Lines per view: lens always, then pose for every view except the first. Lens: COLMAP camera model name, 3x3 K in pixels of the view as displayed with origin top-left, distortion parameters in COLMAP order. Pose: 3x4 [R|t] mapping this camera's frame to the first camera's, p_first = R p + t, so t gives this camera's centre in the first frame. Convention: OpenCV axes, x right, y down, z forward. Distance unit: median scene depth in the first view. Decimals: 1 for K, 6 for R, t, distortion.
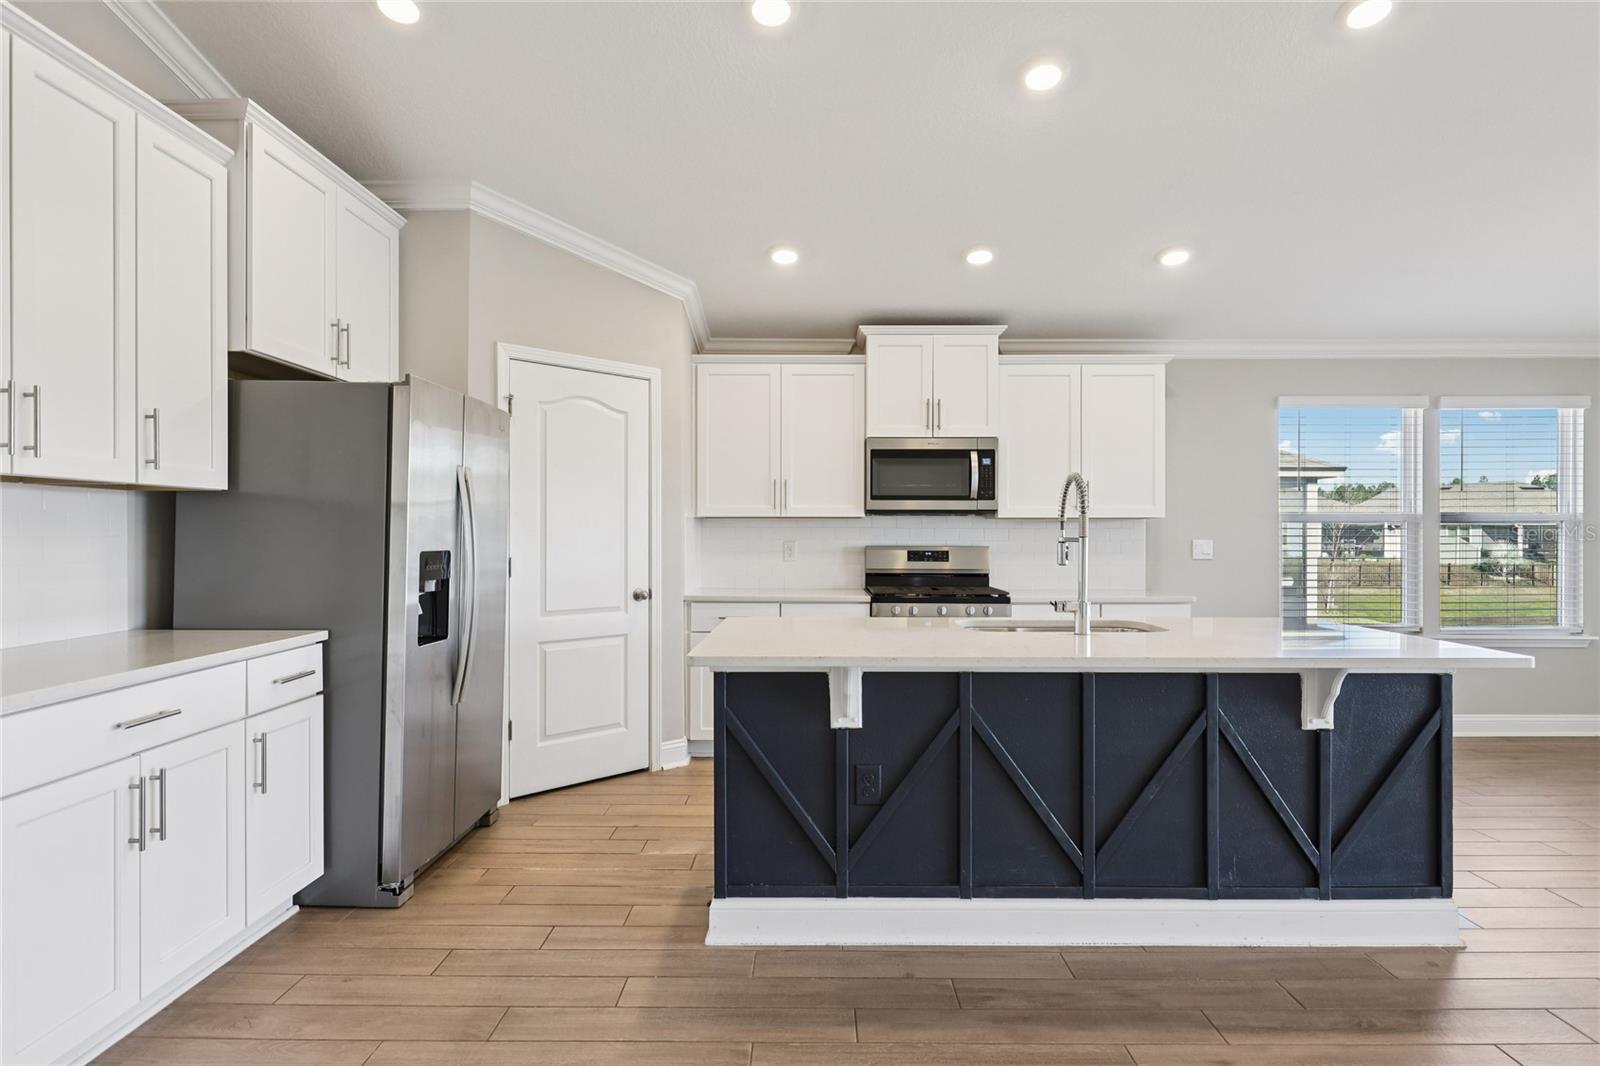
lens RADIAL K [[903.9, 0, 801.3], [0, 903.9, 538.6], [0, 0, 1]] dist [-0.000895, -0.000049]
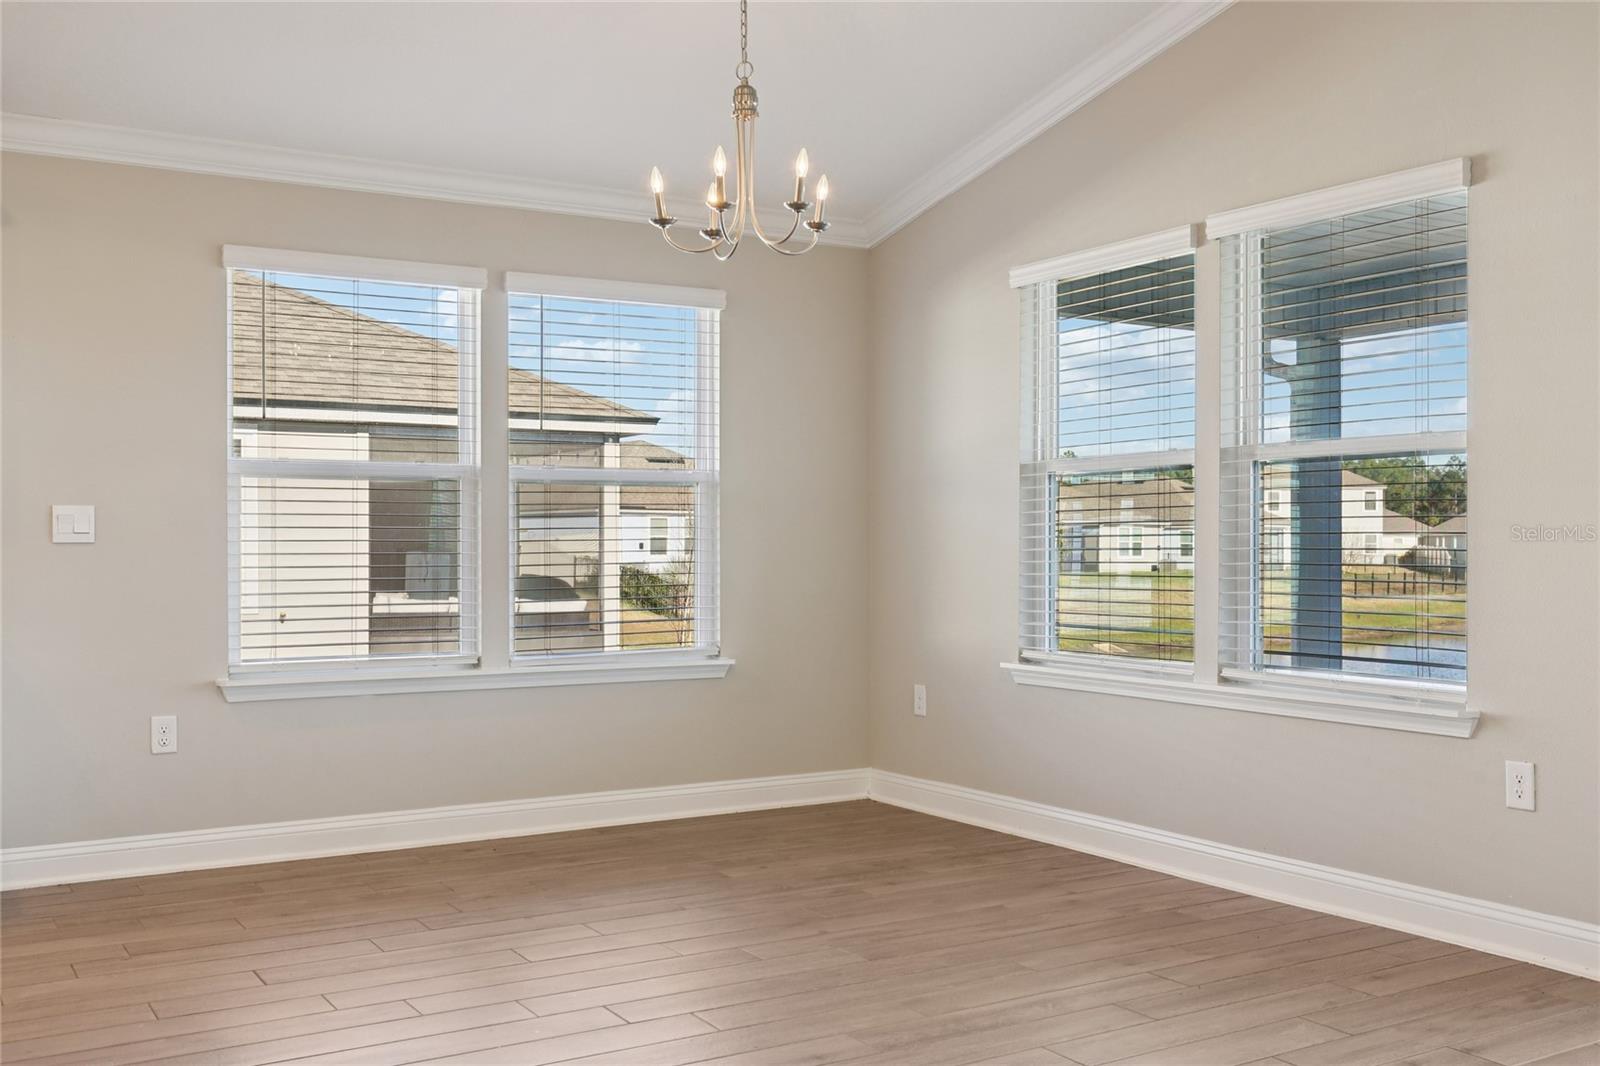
lens RADIAL K [[1586.4, 0, 800.9], [0, 1586.4, 529.6], [0, 0, 1]] dist [0.030666, 0.000000]
pose [[0.852430, 0.001373, 0.522839, 0.317519], [0.003384, 0.999961, -0.008144, 0.023710], [-0.522830, 0.008712, 0.852392, -0.003317]]
